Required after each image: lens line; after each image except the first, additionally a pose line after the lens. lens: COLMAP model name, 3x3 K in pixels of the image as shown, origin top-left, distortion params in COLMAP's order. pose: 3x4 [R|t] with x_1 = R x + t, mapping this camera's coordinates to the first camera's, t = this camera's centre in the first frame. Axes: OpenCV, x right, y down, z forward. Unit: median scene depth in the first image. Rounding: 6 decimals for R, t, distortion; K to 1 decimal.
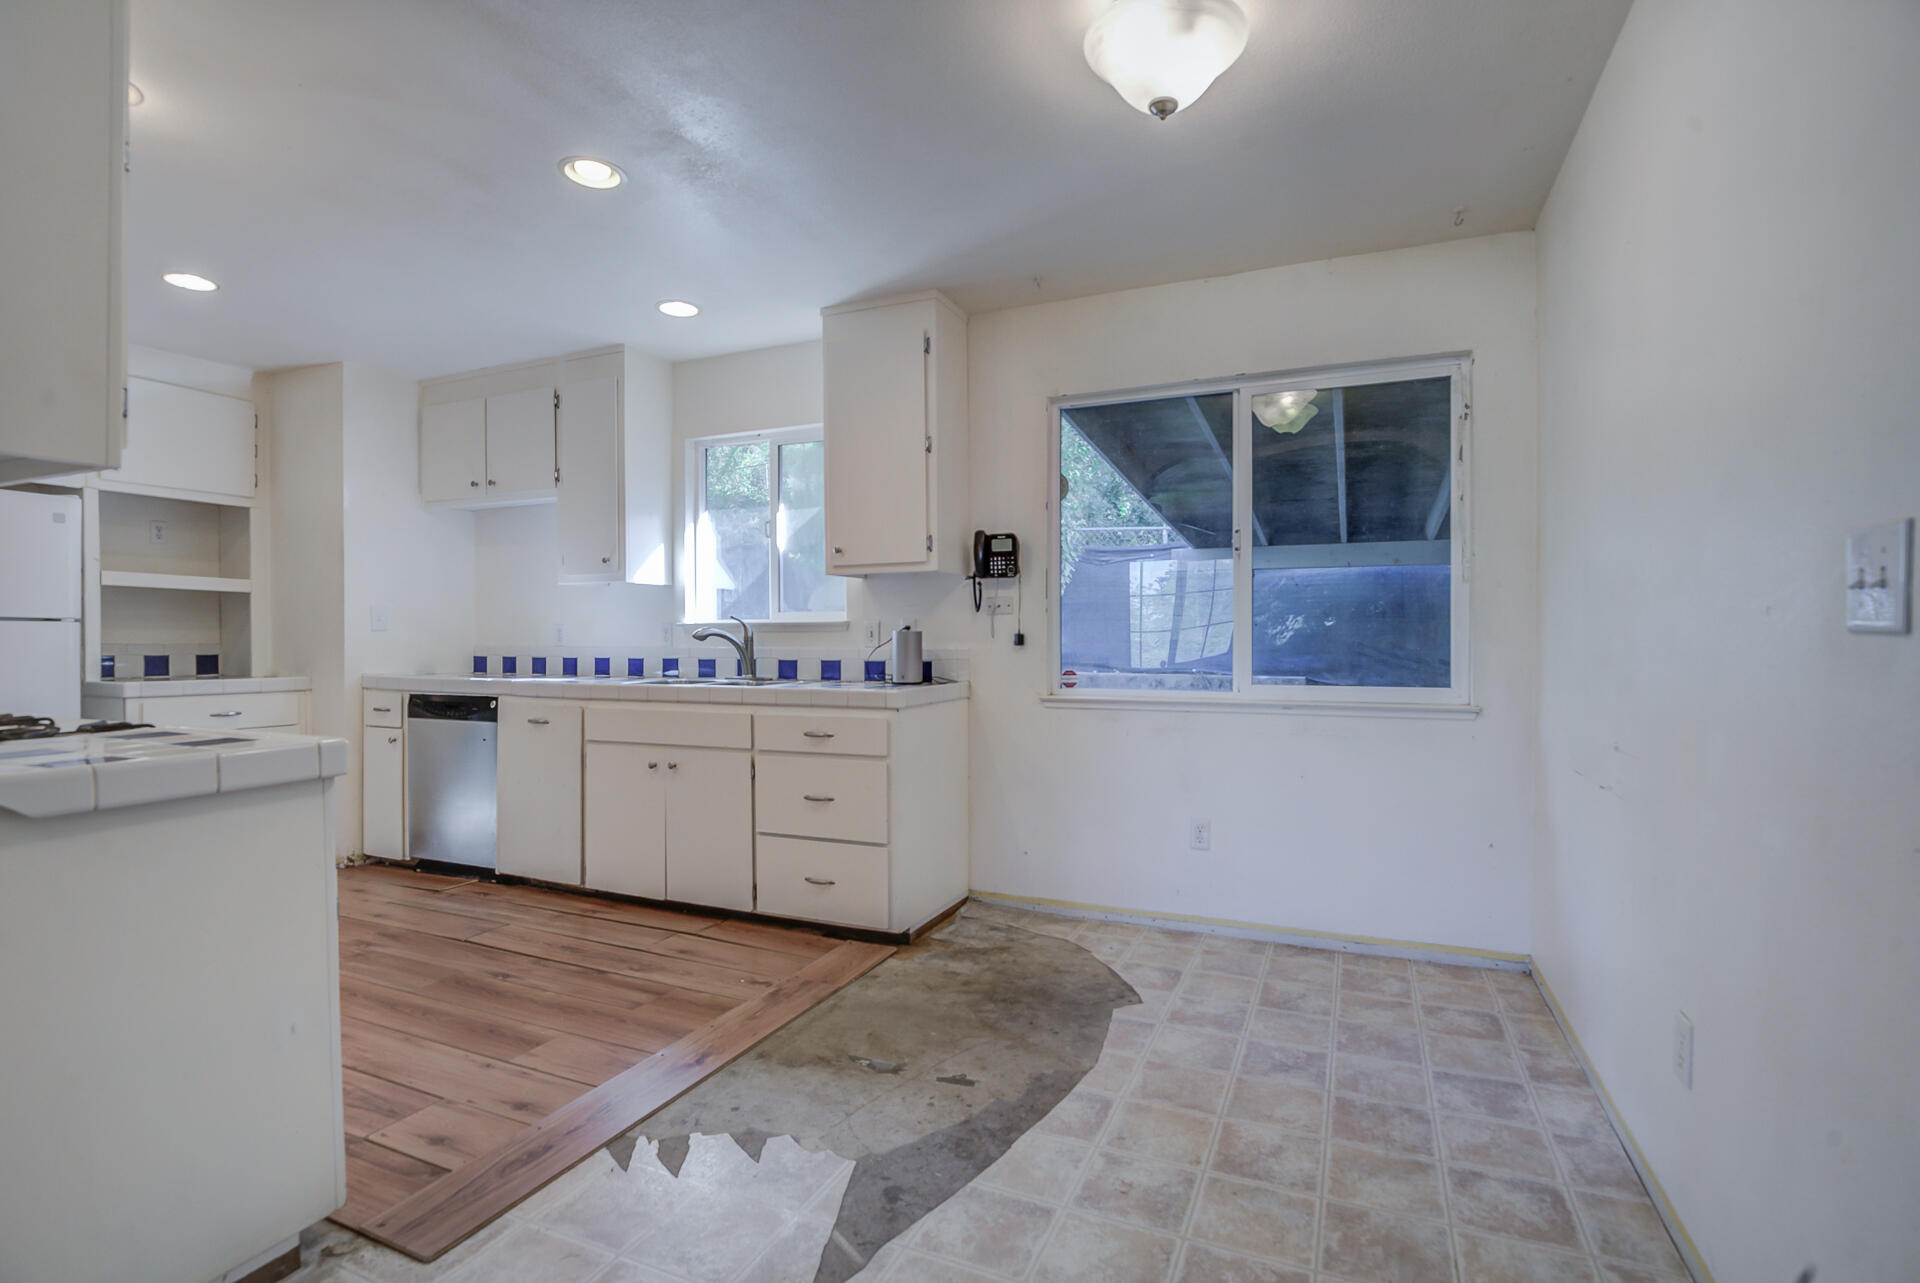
lens RADIAL K [[937.1, 0, 960.0], [0, 937.1, 641.5], [0, 0, 1]] dist [-0.033487, -0.000211]
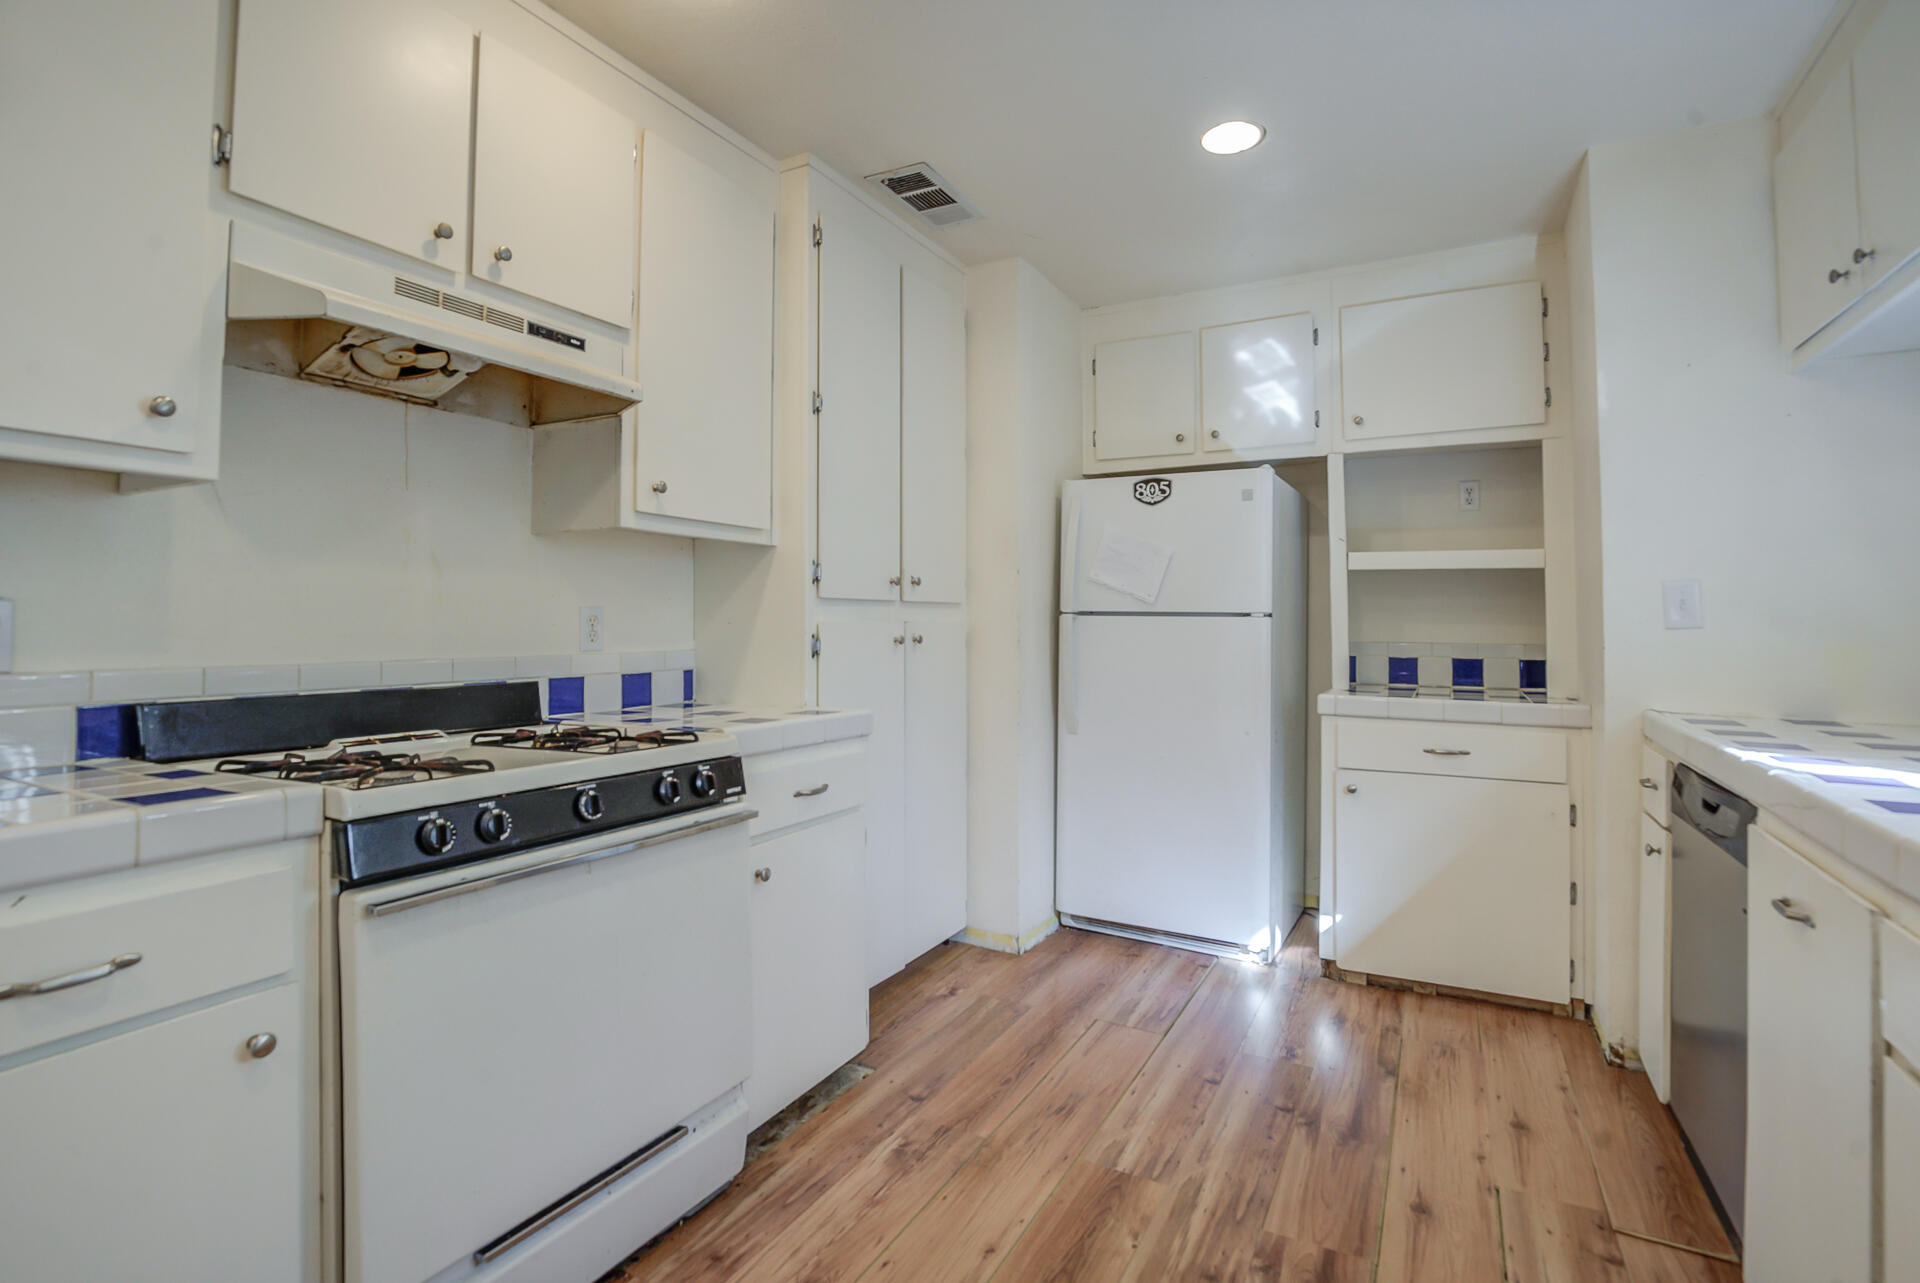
lens RADIAL K [[916.6, 0, 958.7], [0, 916.6, 600.8], [0, 0, 1]] dist [-0.019530, -0.000253]
pose [[-0.099748, -0.024954, -0.994700, -0.087812], [-0.006967, 0.999678, -0.024381, -0.011219], [0.994988, 0.004498, -0.099890, 0.652795]]
